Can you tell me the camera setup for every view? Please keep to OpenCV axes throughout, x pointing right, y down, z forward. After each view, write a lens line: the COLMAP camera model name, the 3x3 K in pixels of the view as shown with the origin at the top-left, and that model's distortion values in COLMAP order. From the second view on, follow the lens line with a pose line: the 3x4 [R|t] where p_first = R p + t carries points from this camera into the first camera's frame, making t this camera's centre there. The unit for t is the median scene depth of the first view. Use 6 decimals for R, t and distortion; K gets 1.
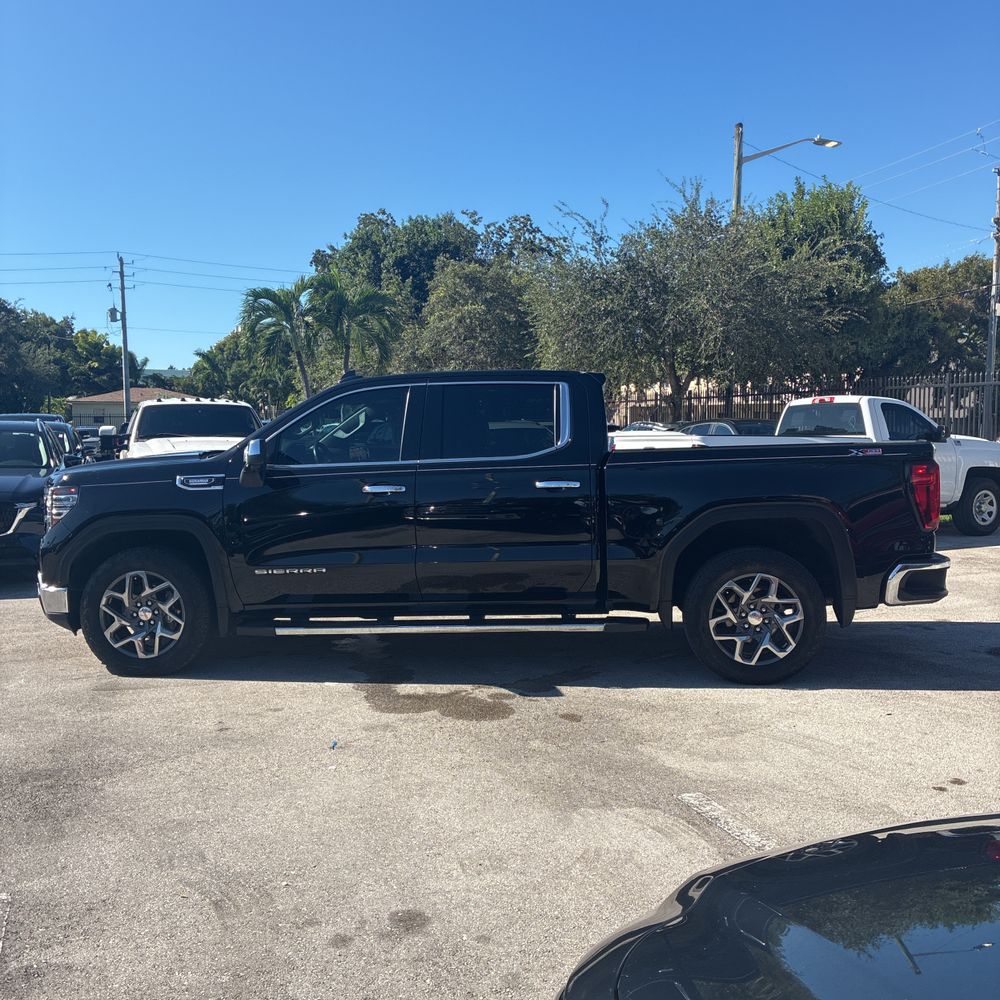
lens RADIAL K [[1007.5, 0, 504.3], [0, 1007.5, 504.1], [0, 0, 1]] dist [0.040289, -0.027756]
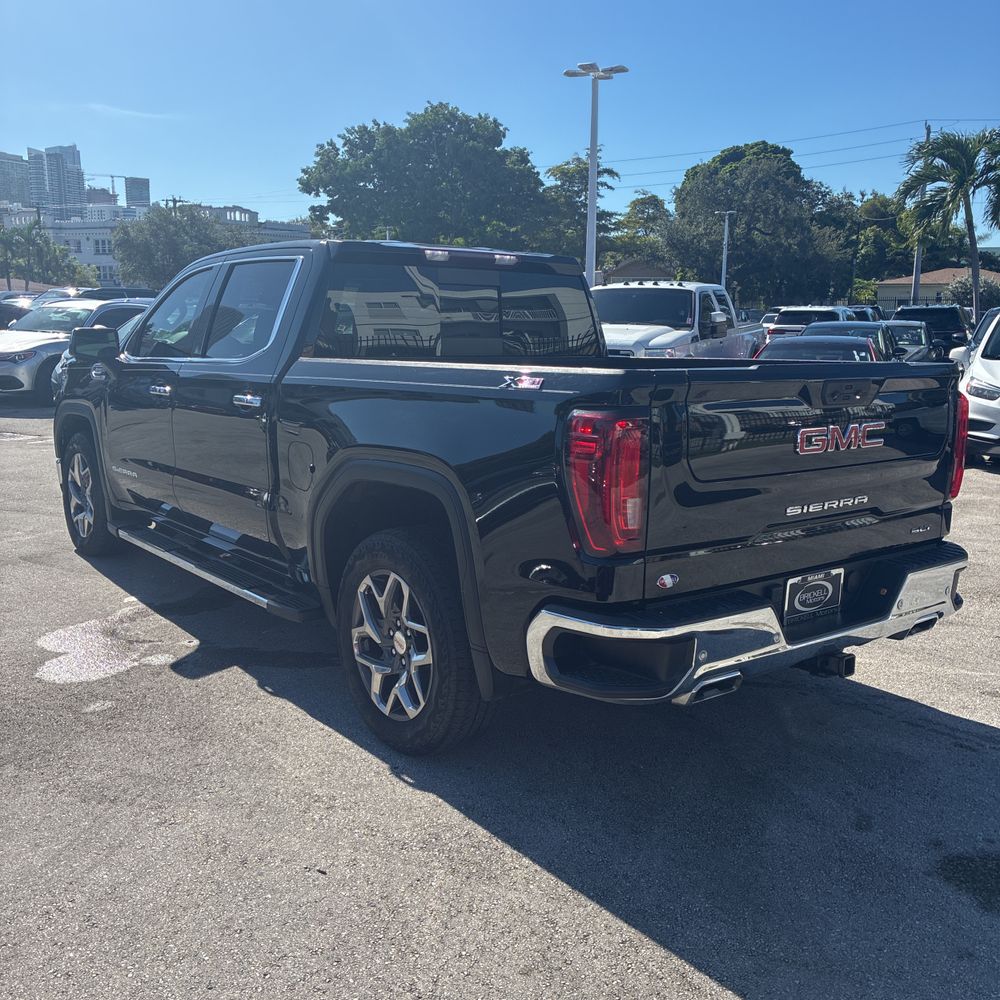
lens RADIAL K [[1007.5, 0, 504.3], [0, 1007.5, 504.1], [0, 0, 1]] dist [0.040289, -0.027756]
pose [[0.687061, 0.146467, -0.711684, 0.340449], [-0.065452, 0.987966, 0.140139, -0.028596], [0.723646, -0.049703, 0.688380, 0.300479]]
